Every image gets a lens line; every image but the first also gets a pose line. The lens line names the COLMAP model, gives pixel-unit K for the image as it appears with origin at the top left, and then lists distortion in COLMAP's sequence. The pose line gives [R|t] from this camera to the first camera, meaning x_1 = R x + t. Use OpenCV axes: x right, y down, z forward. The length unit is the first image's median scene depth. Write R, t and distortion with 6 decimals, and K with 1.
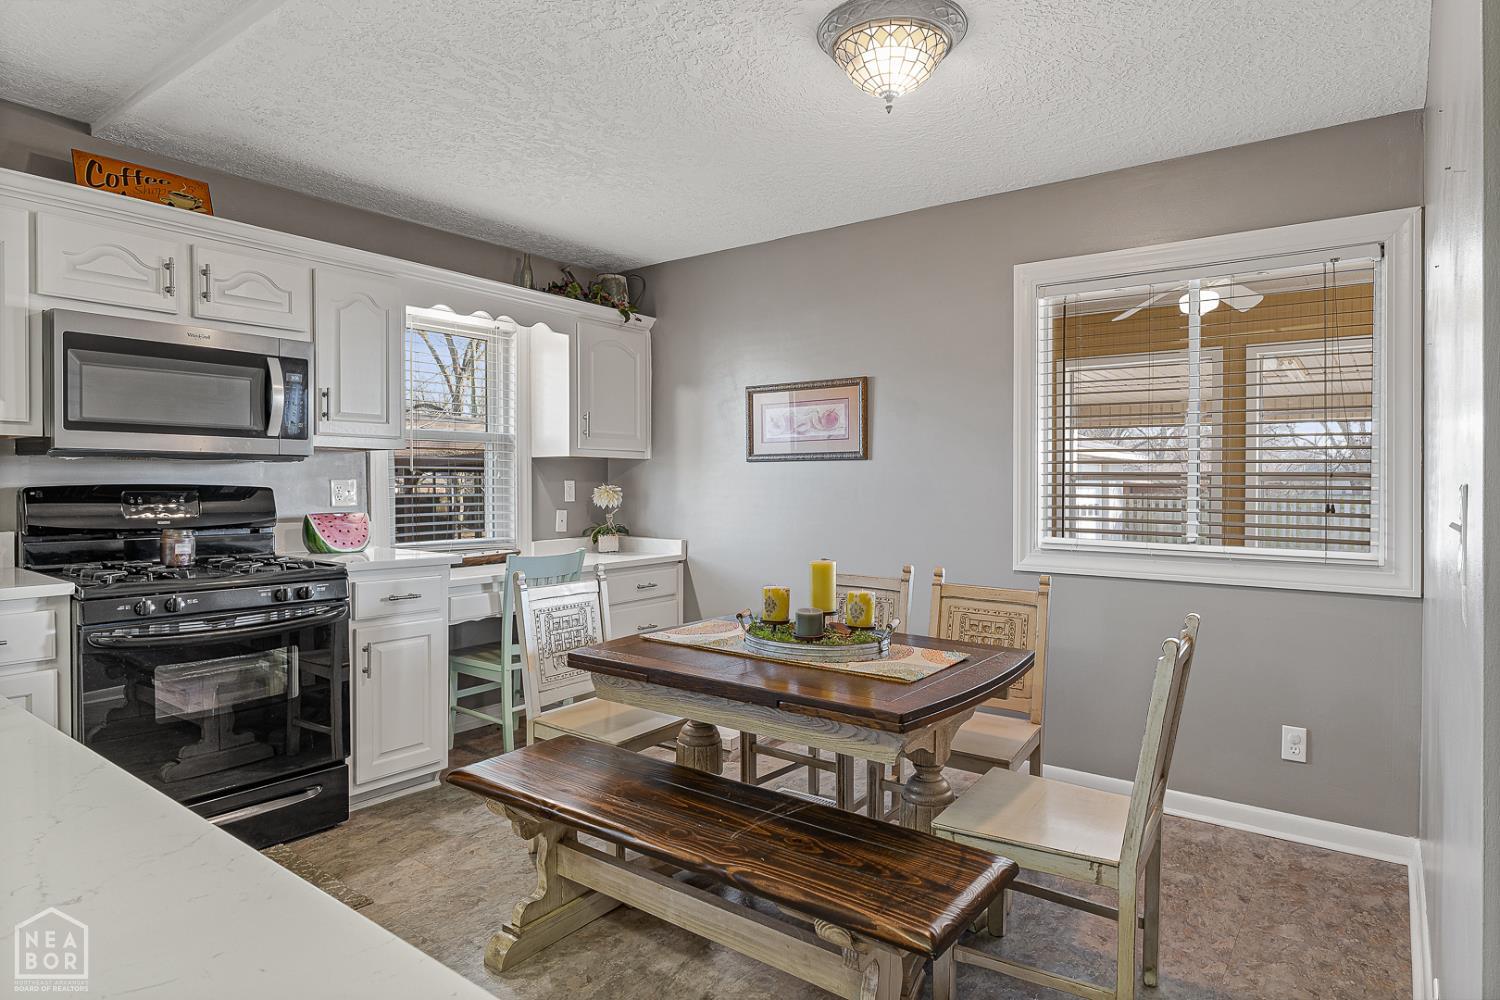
lens RADIAL K [[899.0, 0, 746.7], [0, 899.0, 490.6], [0, 0, 1]] dist [0.000262, 0.000833]
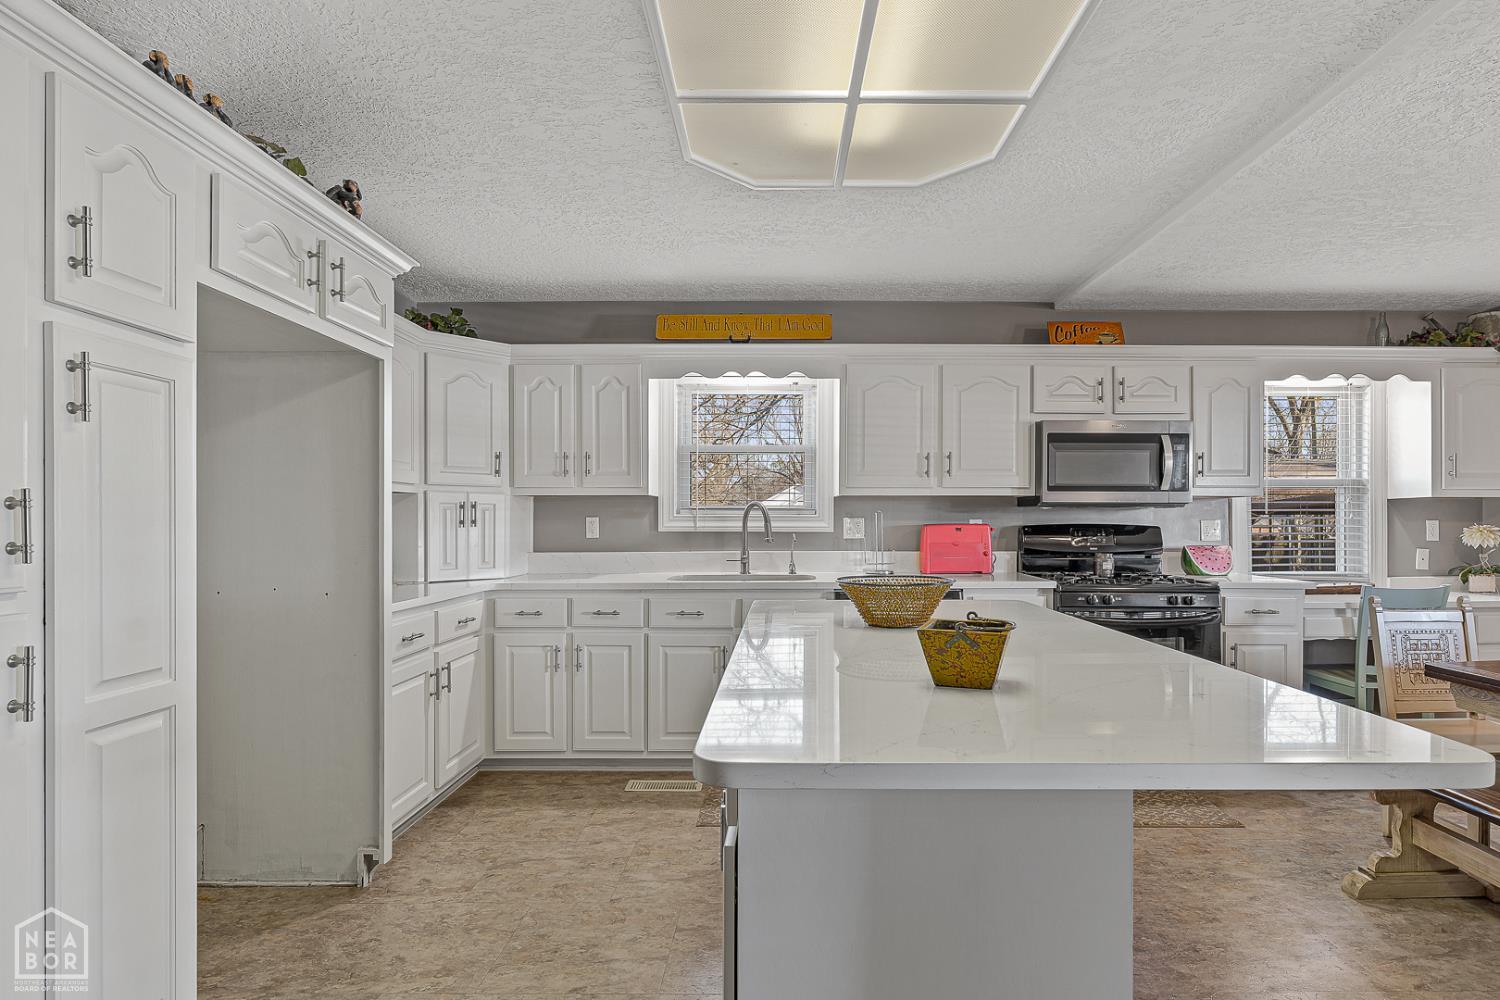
lens RADIAL K [[774.9, 0, 780.3], [0, 774.9, 528.7], [0, 0, 1]] dist [-0.005933, -0.001023]
pose [[0.621203, 0.001110, -0.783649, 0.052185], [-0.004629, 0.999987, -0.002253, 0.006228], [0.783636, 0.005027, 0.621199, -0.223882]]
